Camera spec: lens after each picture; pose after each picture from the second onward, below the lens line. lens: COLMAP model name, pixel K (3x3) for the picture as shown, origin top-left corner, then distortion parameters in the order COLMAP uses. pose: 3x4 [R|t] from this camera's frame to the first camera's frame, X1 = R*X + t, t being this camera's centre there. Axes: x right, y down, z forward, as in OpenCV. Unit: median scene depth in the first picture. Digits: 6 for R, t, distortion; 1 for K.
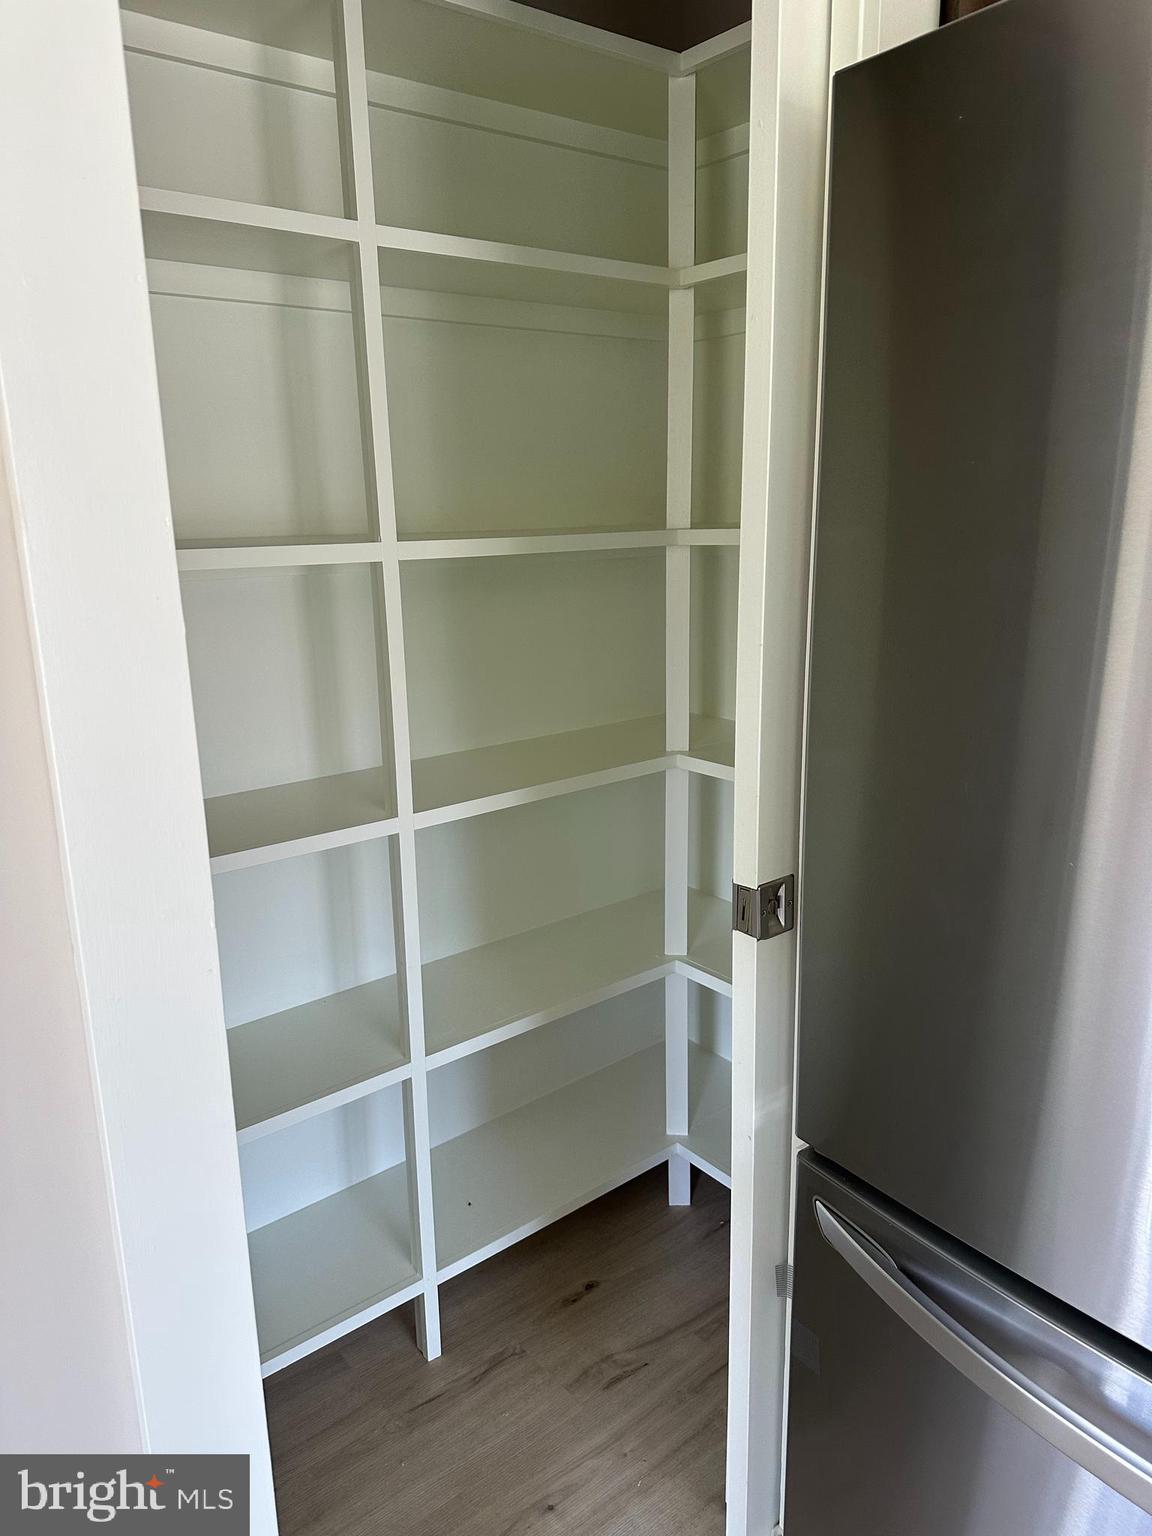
lens RADIAL K [[1074.6, 0, 576.0], [0, 1074.6, 768.0], [0, 0, 1]] dist [0.150707, -0.000563]
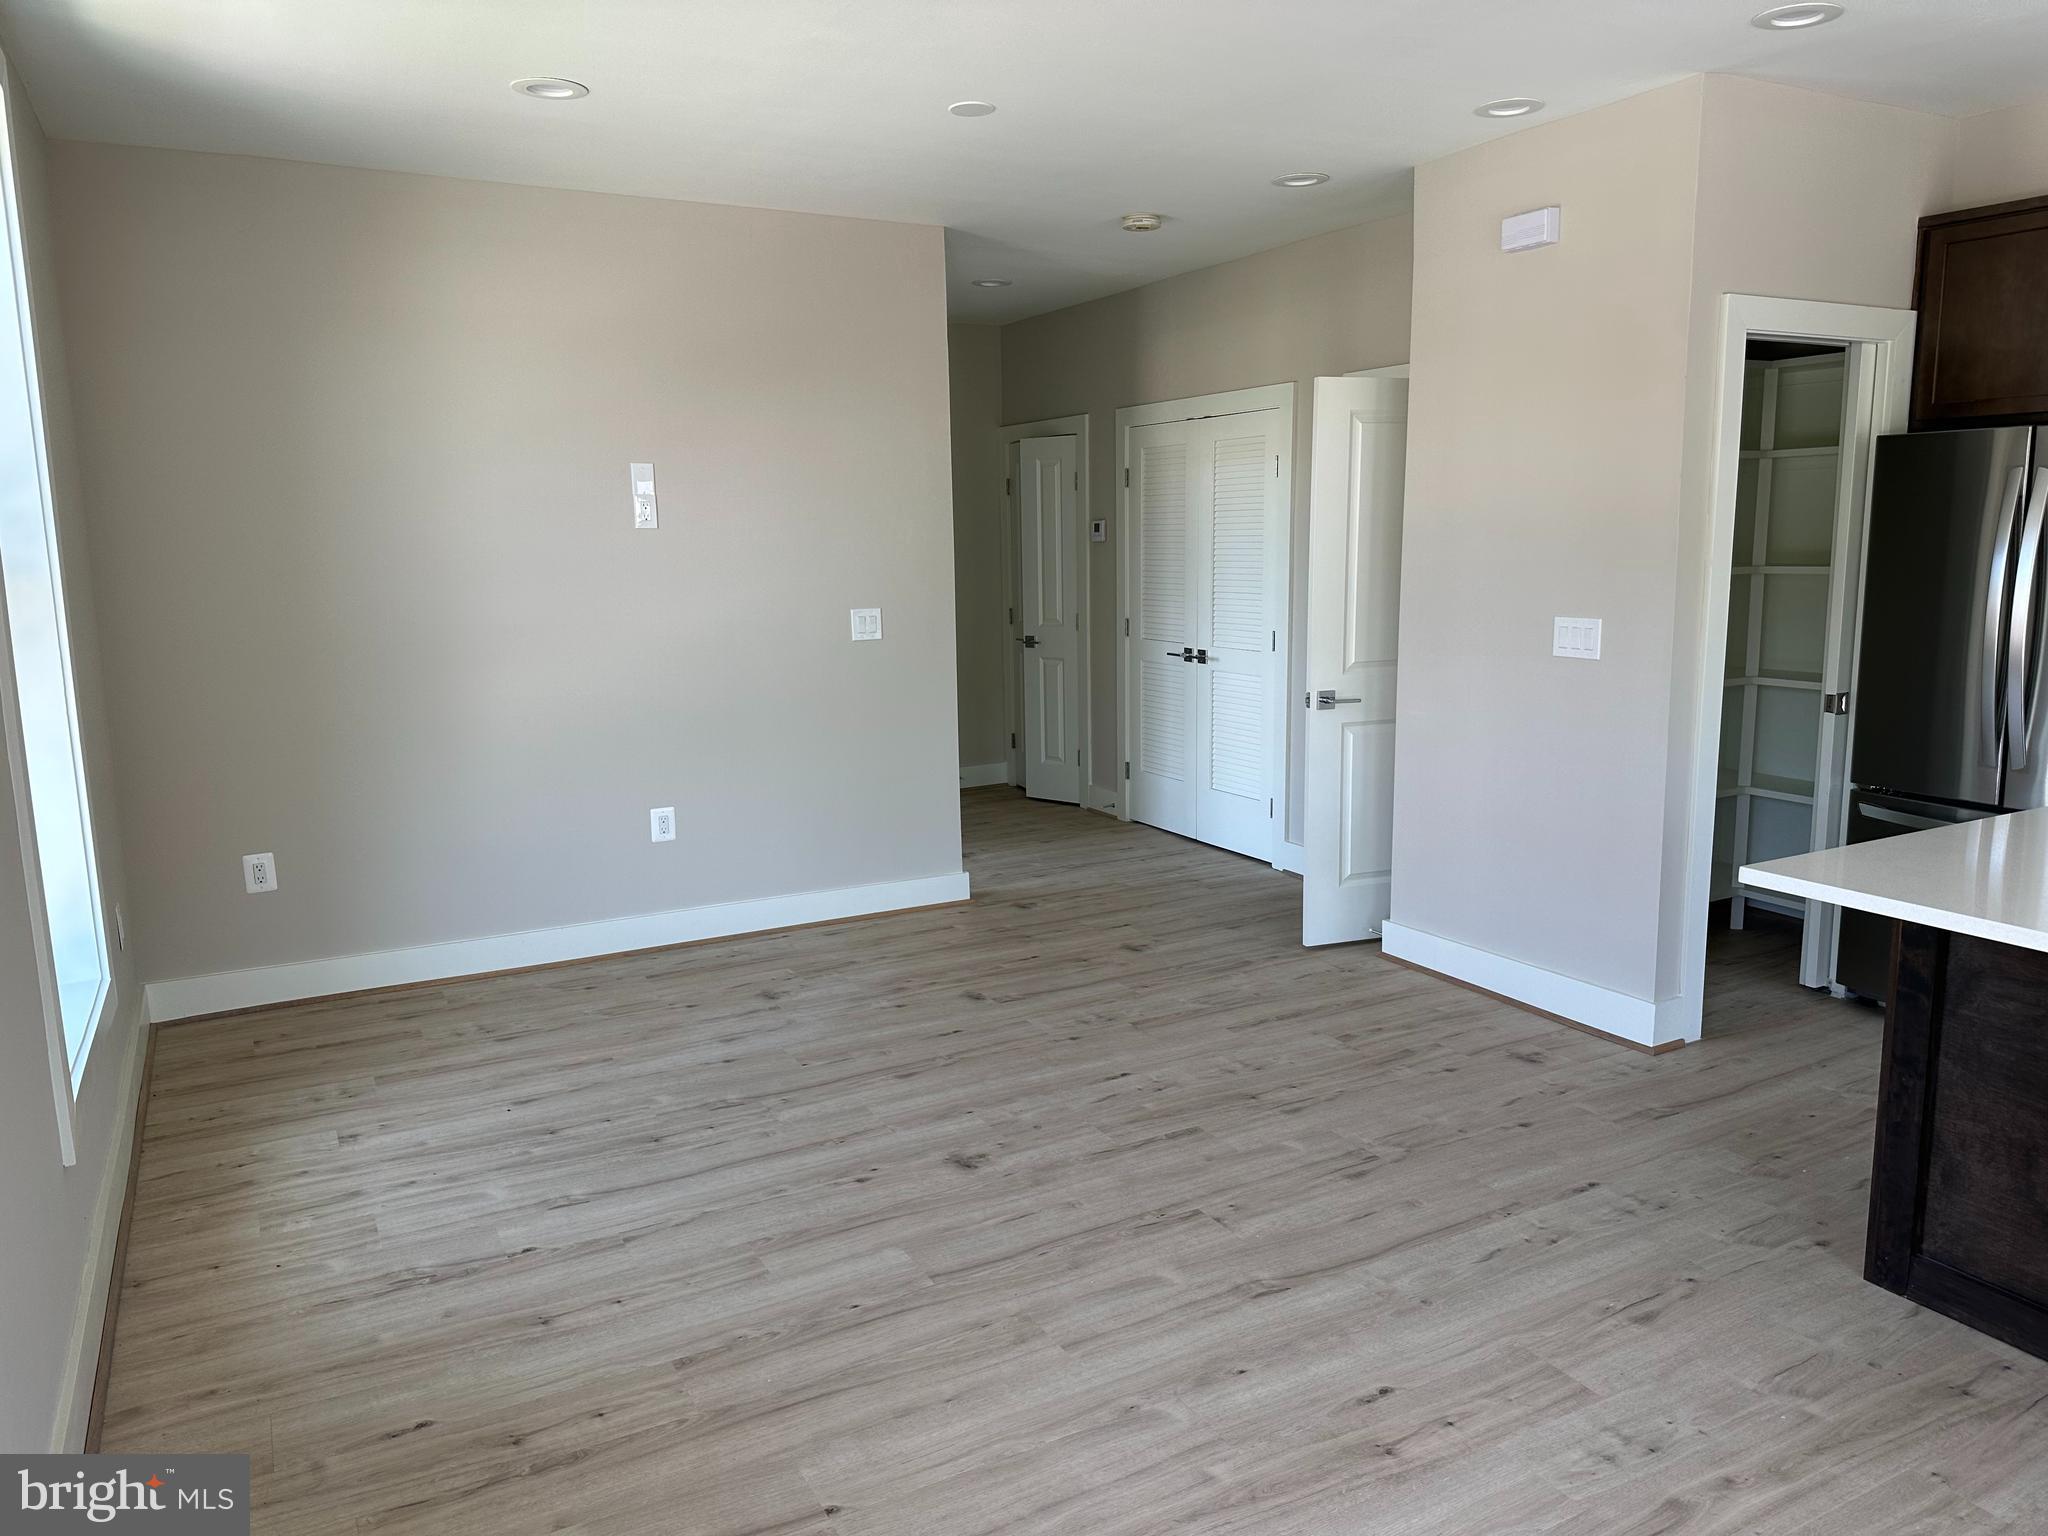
lens RADIAL K [[1416.2, 0, 1019.8], [0, 1416.2, 773.4], [0, 0, 1]] dist [0.006958, -0.032842]
pose [[0.987748, 0.025125, -0.154019, -0.901452], [-0.038155, 0.995882, -0.082235, 0.470535], [0.151318, 0.087104, 0.984640, -1.921753]]
